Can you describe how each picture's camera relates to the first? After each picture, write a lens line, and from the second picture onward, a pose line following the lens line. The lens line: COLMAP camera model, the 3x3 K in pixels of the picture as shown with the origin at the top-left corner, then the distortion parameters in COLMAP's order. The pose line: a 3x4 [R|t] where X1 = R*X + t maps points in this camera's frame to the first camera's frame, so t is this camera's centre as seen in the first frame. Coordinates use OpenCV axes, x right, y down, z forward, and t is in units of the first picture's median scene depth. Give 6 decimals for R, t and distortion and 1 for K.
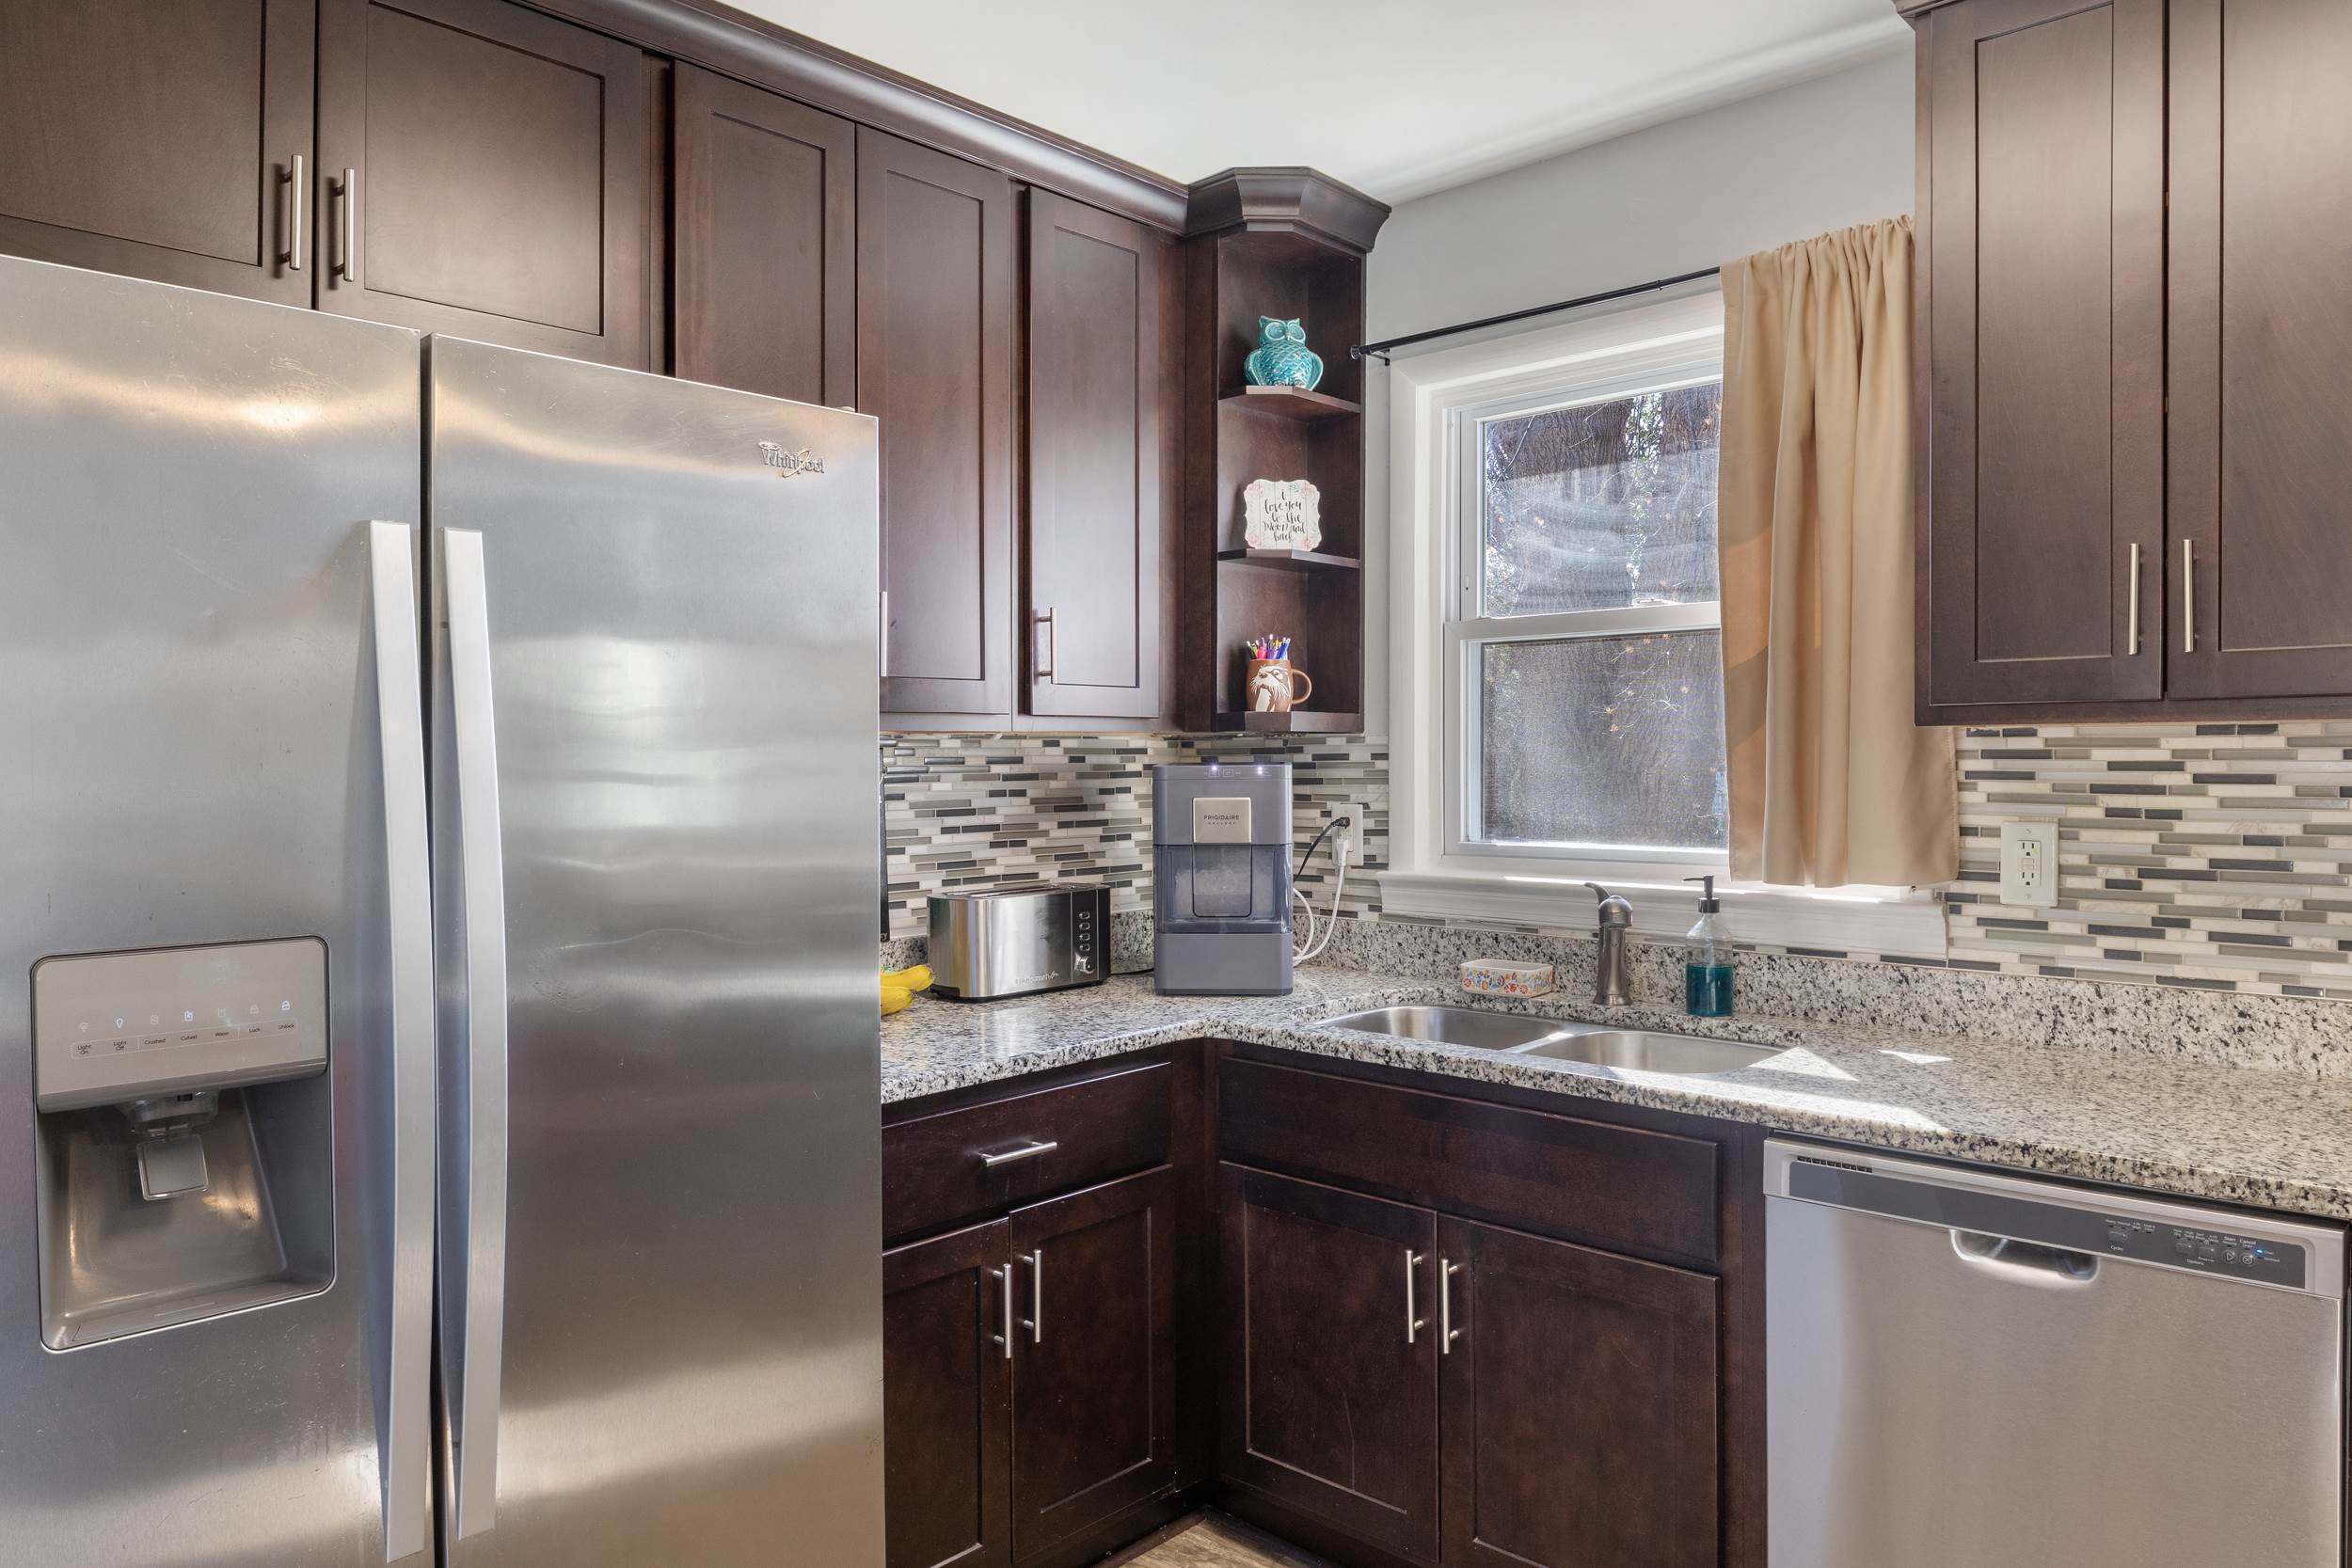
lens RADIAL K [[1532.0, 0, 1215.7], [0, 1532.0, 776.8], [0, 0, 1]] dist [-0.030030, -0.012824]
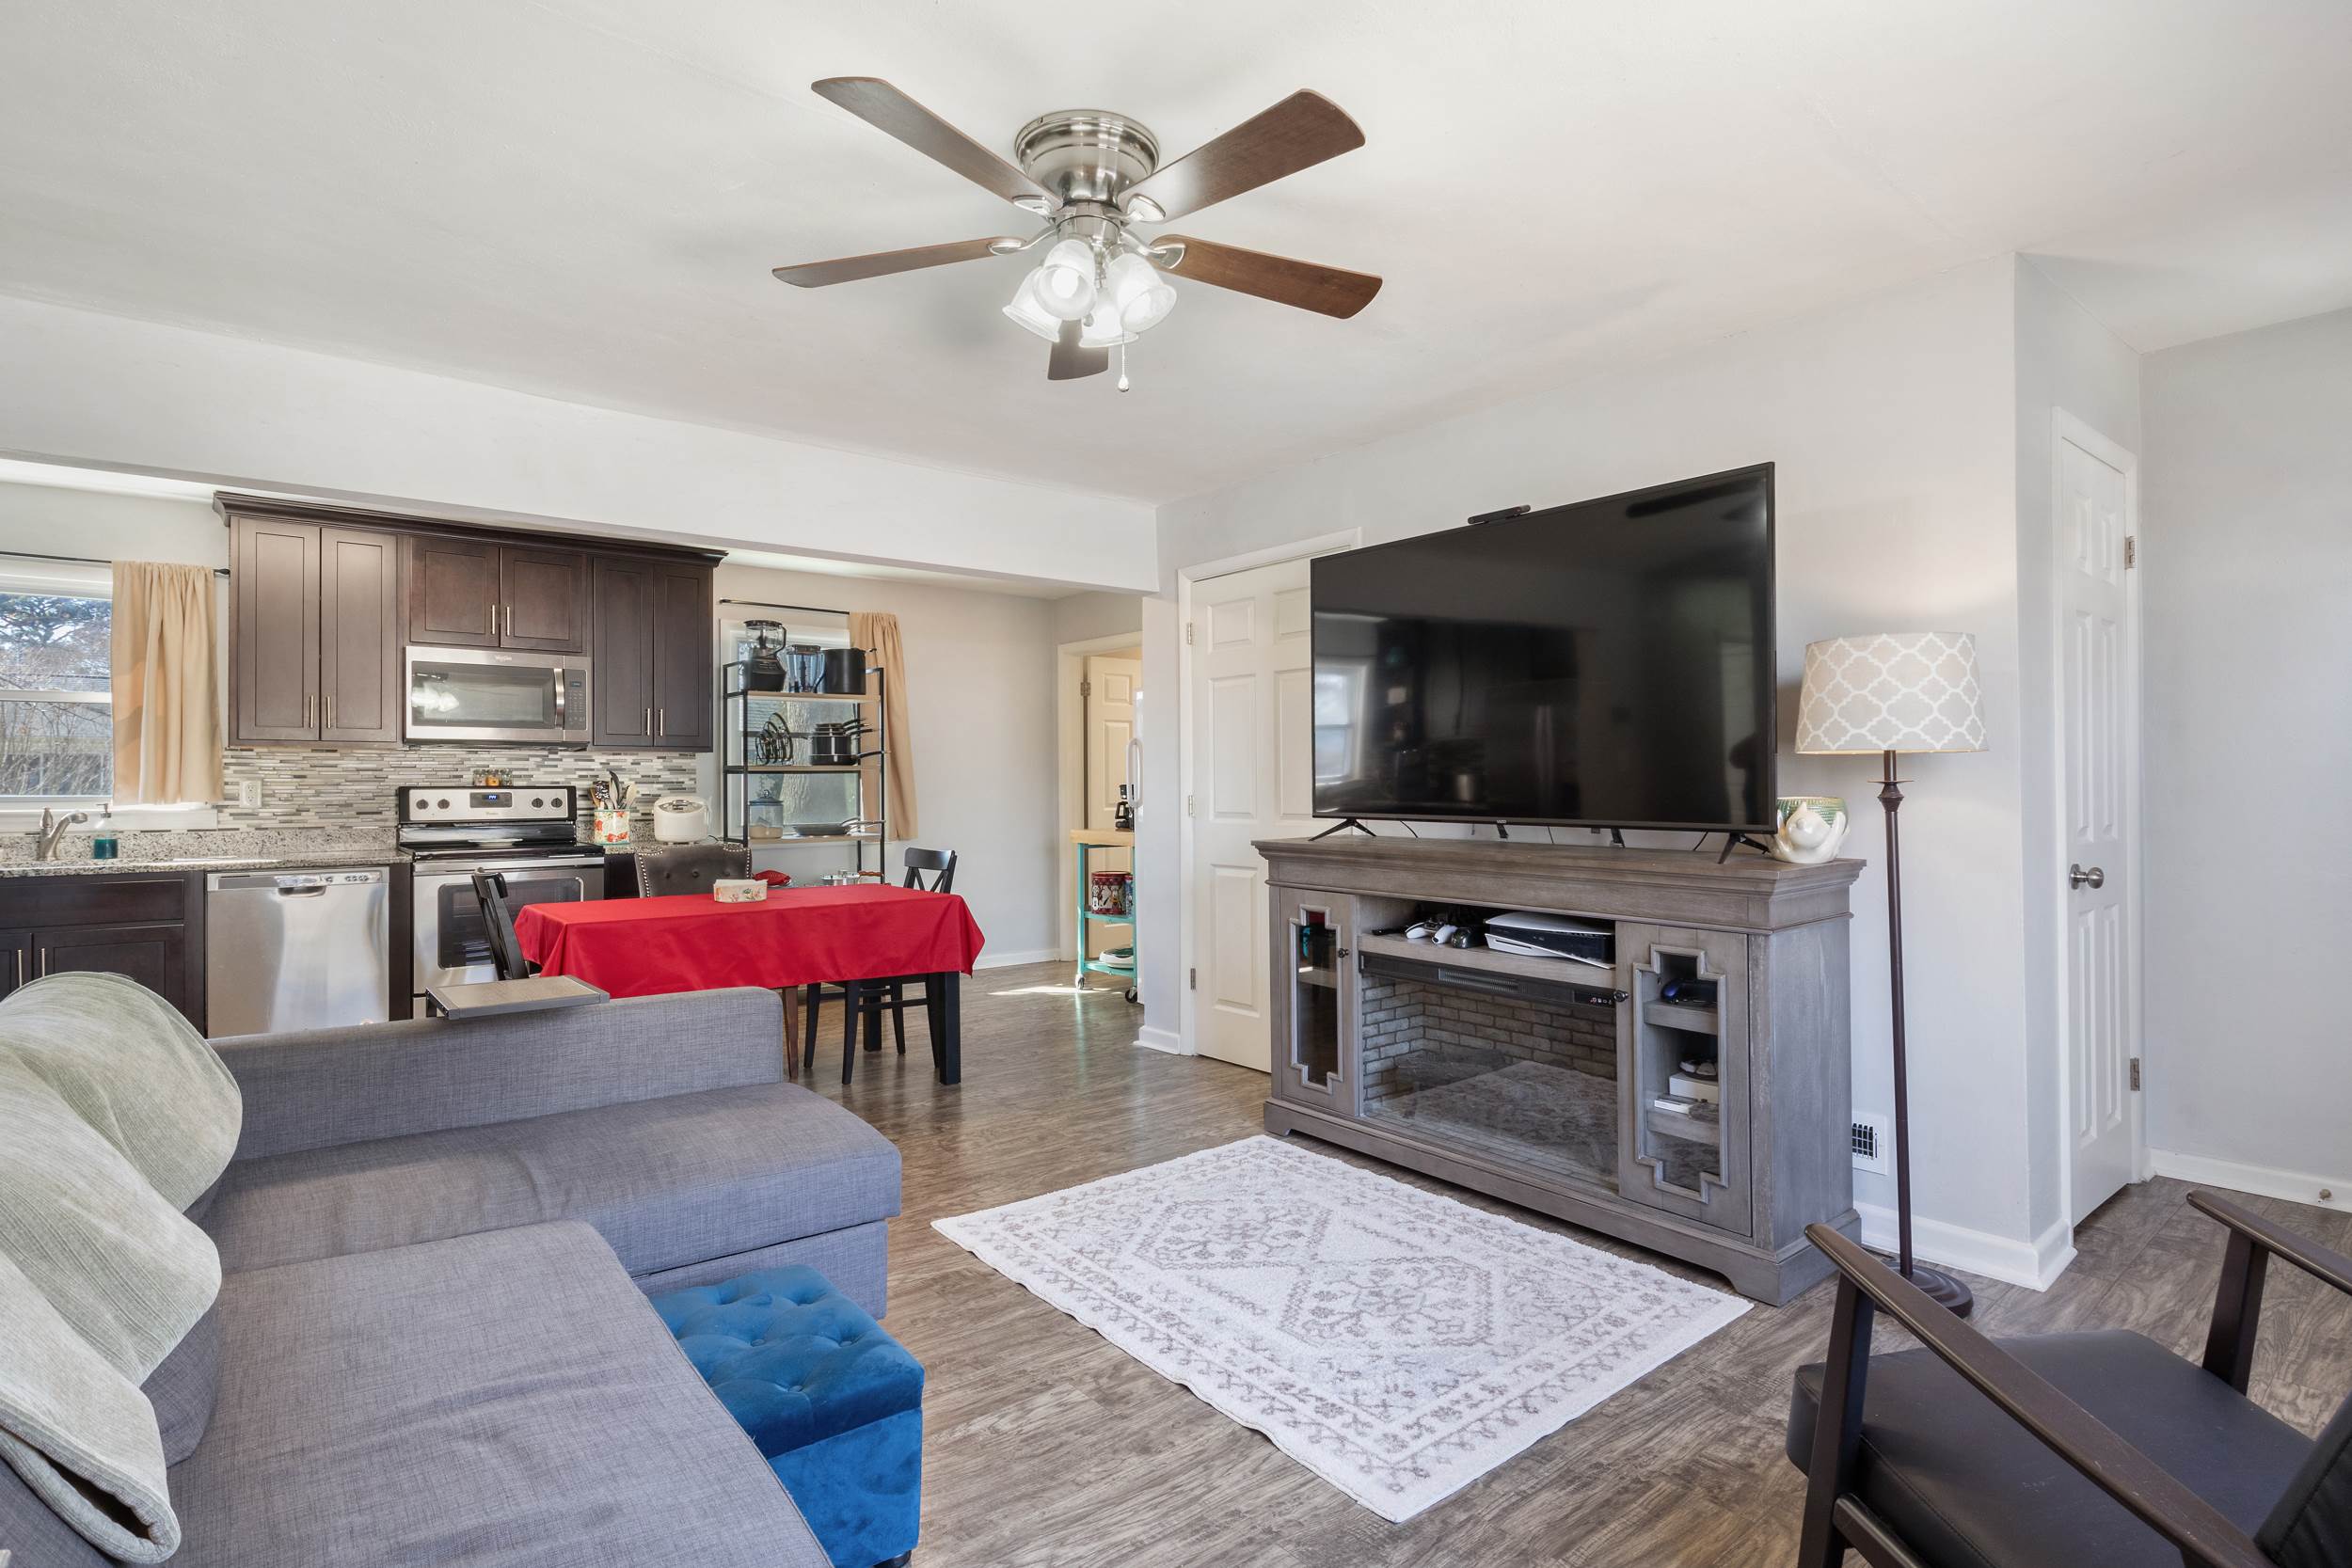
lens RADIAL K [[1154.3, 0, 1184.4], [0, 1154.3, 786.3], [0, 0, 1]] dist [-0.017679, 0.001180]
pose [[0.136939, 0.004224, 0.990570, -1.430926], [0.016398, 0.999844, -0.006530, 0.087768], [-0.990444, 0.017137, 0.136848, -1.120732]]
